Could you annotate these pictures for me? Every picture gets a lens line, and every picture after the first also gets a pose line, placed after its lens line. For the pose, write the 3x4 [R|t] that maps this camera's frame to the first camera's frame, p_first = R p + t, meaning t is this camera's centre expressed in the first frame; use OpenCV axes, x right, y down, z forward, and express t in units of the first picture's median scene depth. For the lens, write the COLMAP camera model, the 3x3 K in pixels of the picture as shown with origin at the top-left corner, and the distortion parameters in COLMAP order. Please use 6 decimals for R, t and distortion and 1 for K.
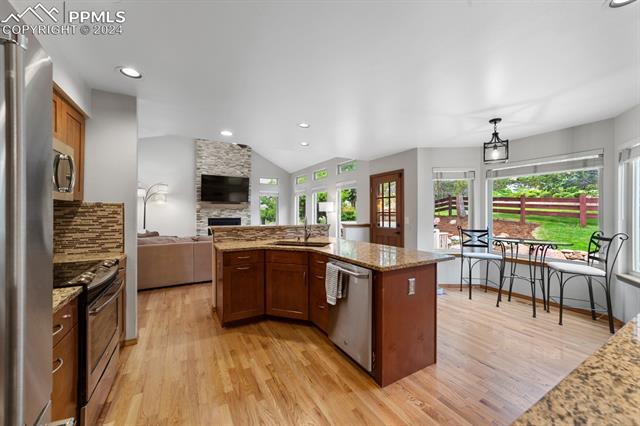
lens RADIAL K [[247.2, 0, 319.0], [0, 247.2, 213.7], [0, 0, 1]] dist [-0.002437, 0.000318]
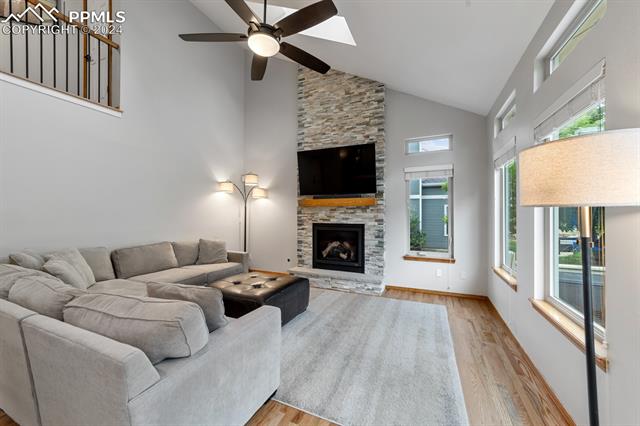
lens RADIAL K [[247.2, 0, 321.2], [0, 247.2, 212.6], [0, 0, 1]] dist [-0.002437, 0.000318]
pose [[0.605331, -0.004878, -0.795959, 0.043730], [-0.000349, 0.999979, -0.006394, -0.004039], [0.795974, 0.004149, 0.605317, 0.624650]]
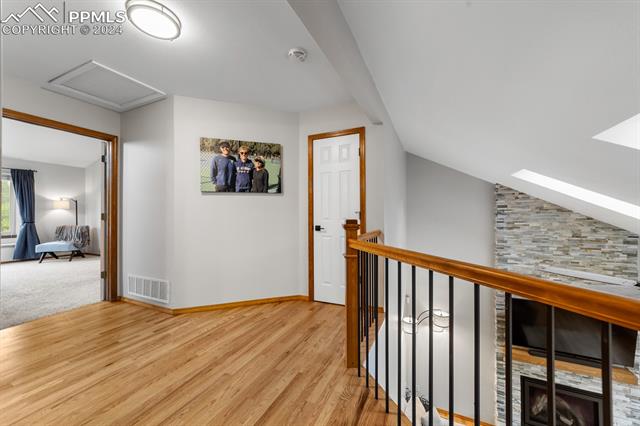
lens RADIAL K [[247.2, 0, 317.6], [0, 247.2, 213.2], [0, 0, 1]] dist [-0.002437, 0.000318]
pose [[0.584568, -0.004115, -0.811334, -0.261965], [0.001403, 0.999991, -0.004062, -0.313134], [0.811344, 0.001236, 0.584568, 0.327288]]
